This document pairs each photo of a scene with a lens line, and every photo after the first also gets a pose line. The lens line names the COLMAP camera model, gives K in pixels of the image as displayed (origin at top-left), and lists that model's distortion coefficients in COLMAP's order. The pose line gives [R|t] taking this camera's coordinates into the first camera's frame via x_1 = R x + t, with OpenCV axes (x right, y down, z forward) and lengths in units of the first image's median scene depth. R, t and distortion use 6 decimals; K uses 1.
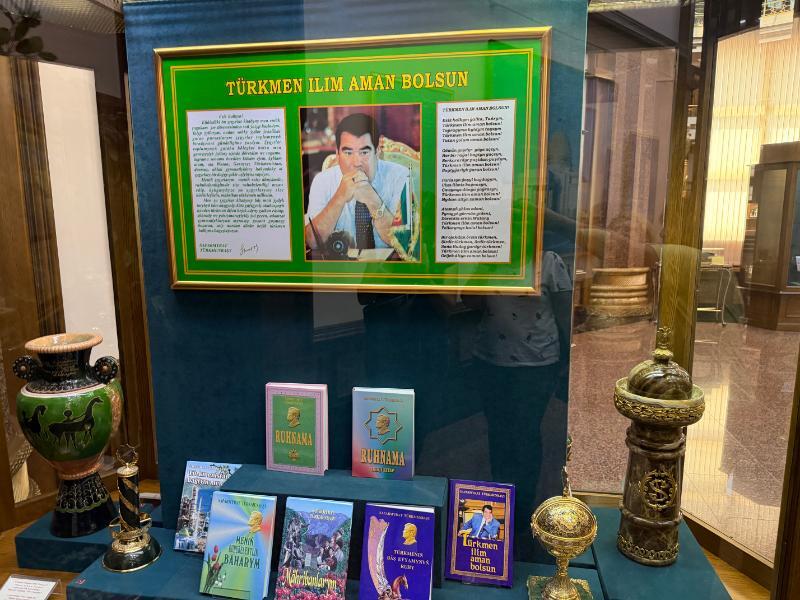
lens RADIAL K [[561.8, 0, 399.9], [0, 561.8, 298.3], [0, 0, 1]] dist [0.043897, -0.036721]
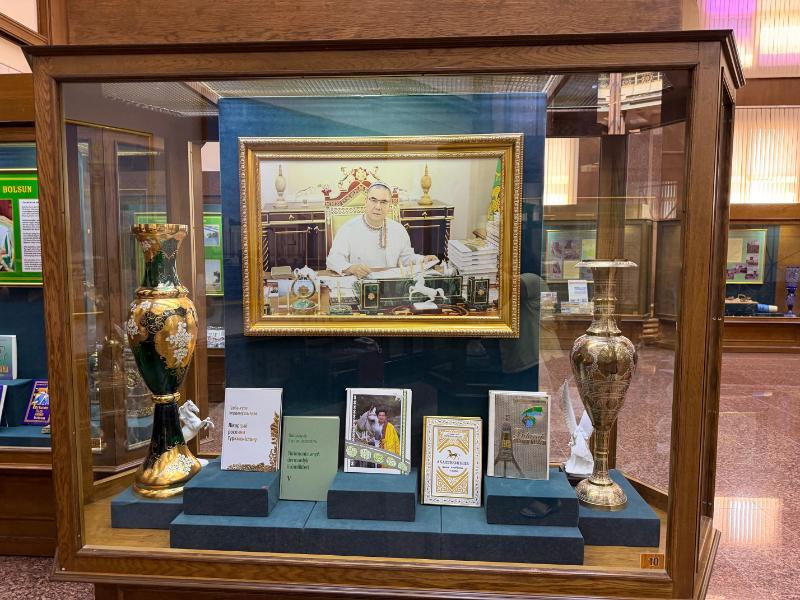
lens RADIAL K [[561.8, 0, 400.1], [0, 561.8, 300.6], [0, 0, 1]] dist [0.043897, -0.036721]
pose [[0.993747, 0.003807, 0.111590, 1.236829], [0.006317, 0.995901, -0.090232, 0.245466], [-0.111476, 0.090373, 0.989649, -1.264496]]
